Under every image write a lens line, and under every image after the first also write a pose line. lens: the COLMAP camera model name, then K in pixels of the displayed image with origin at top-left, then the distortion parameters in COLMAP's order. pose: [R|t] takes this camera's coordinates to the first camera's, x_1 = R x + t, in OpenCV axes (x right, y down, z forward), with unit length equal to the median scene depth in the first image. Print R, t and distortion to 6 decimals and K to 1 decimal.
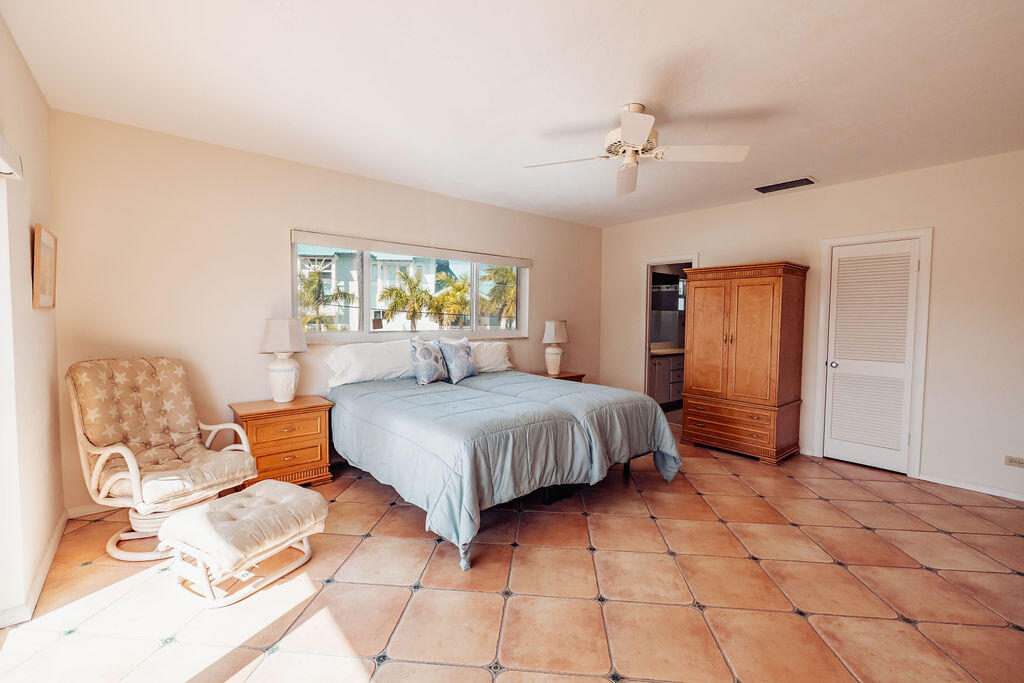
lens RADIAL K [[433.7, 0, 509.6], [0, 433.7, 336.7], [0, 0, 1]] dist [-0.003595, 0.000084]
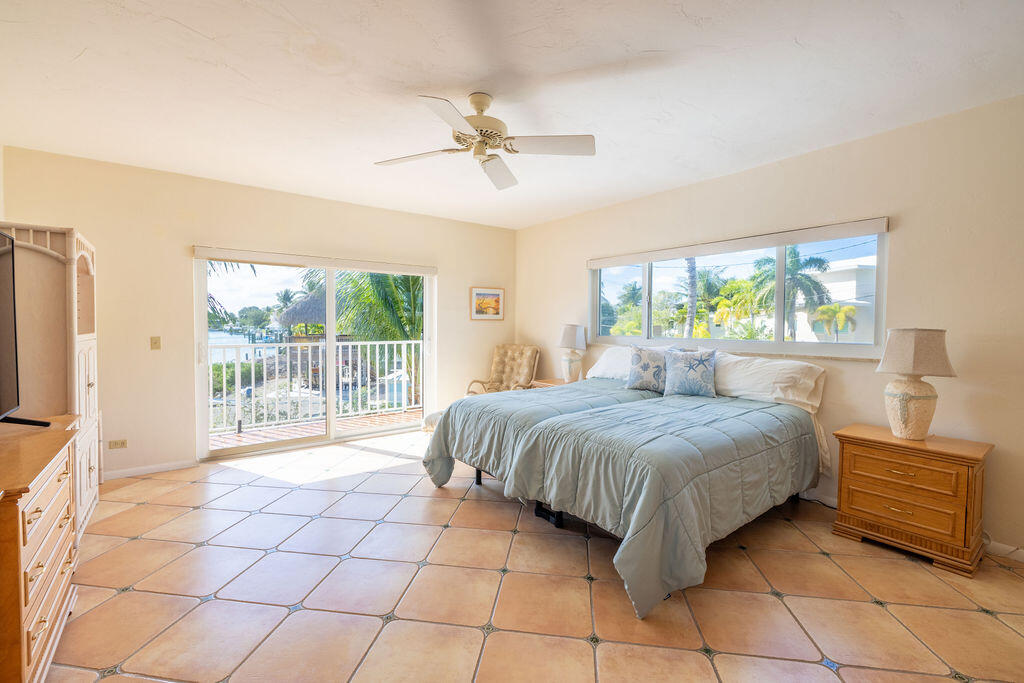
lens RADIAL K [[433.7, 0, 510.2], [0, 433.7, 339.4], [0, 0, 1]] dist [-0.003595, 0.000084]
pose [[-0.023428, 0.024009, -0.999437, 1.052408], [-0.057754, 0.998009, 0.025329, -0.019762], [0.998056, 0.058315, -0.021994, 0.955157]]
